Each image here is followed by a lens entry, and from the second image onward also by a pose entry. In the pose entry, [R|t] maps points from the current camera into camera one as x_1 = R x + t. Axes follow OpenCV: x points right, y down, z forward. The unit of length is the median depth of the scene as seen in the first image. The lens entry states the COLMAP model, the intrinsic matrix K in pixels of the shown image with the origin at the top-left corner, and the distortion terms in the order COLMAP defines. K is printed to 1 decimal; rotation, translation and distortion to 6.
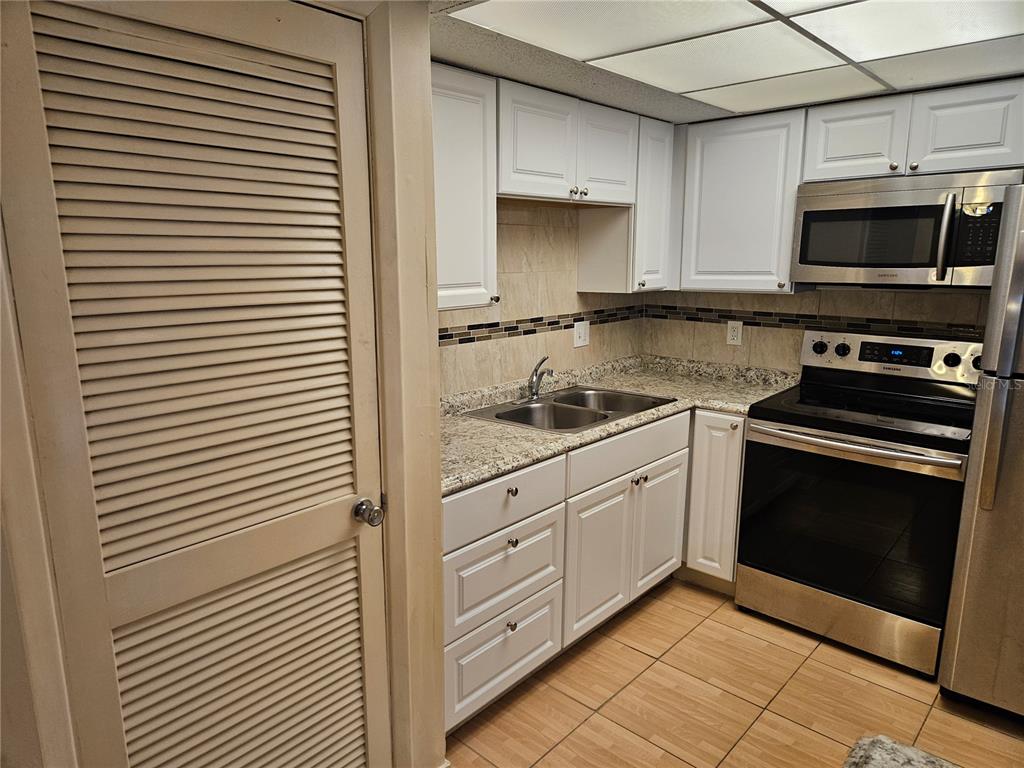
lens RADIAL K [[676.2, 0, 509.2], [0, 676.2, 392.9], [0, 0, 1]] dist [0.025620, -0.014599]
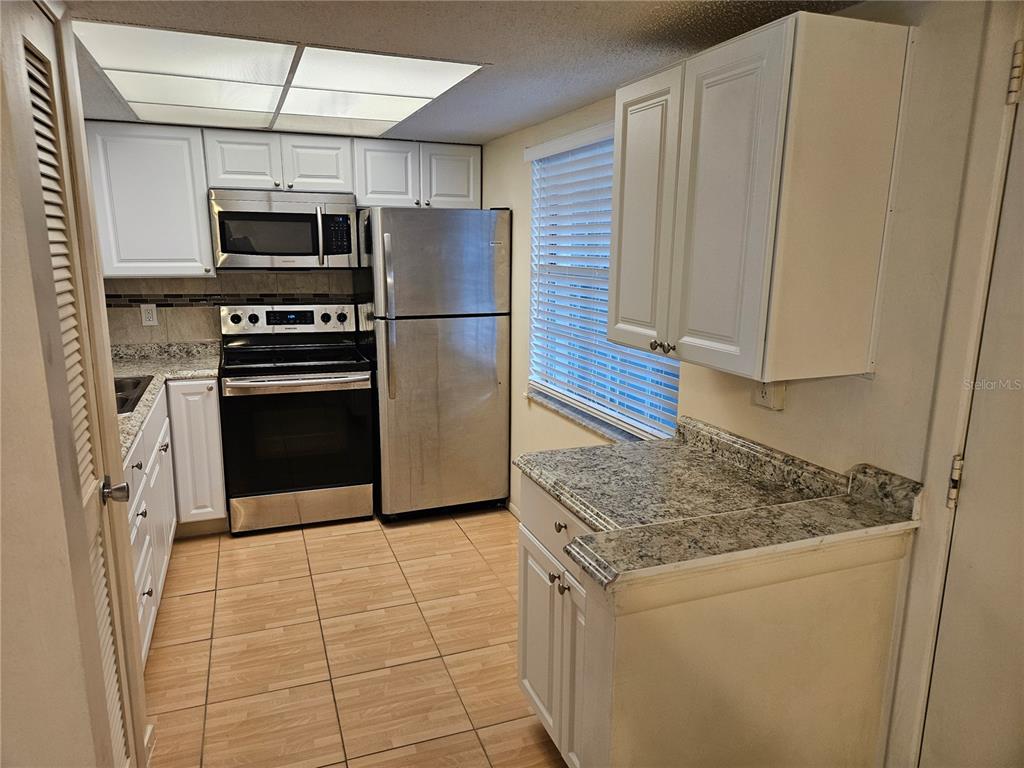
lens RADIAL K [[676.2, 0, 513.8], [0, 676.2, 382.9], [0, 0, 1]] dist [0.025620, -0.014599]
pose [[0.434948, -0.171827, 0.883909, -0.483169], [0.169162, 0.979739, 0.107215, 0.002340], [-0.884423, 0.102891, 0.455202, -0.024892]]
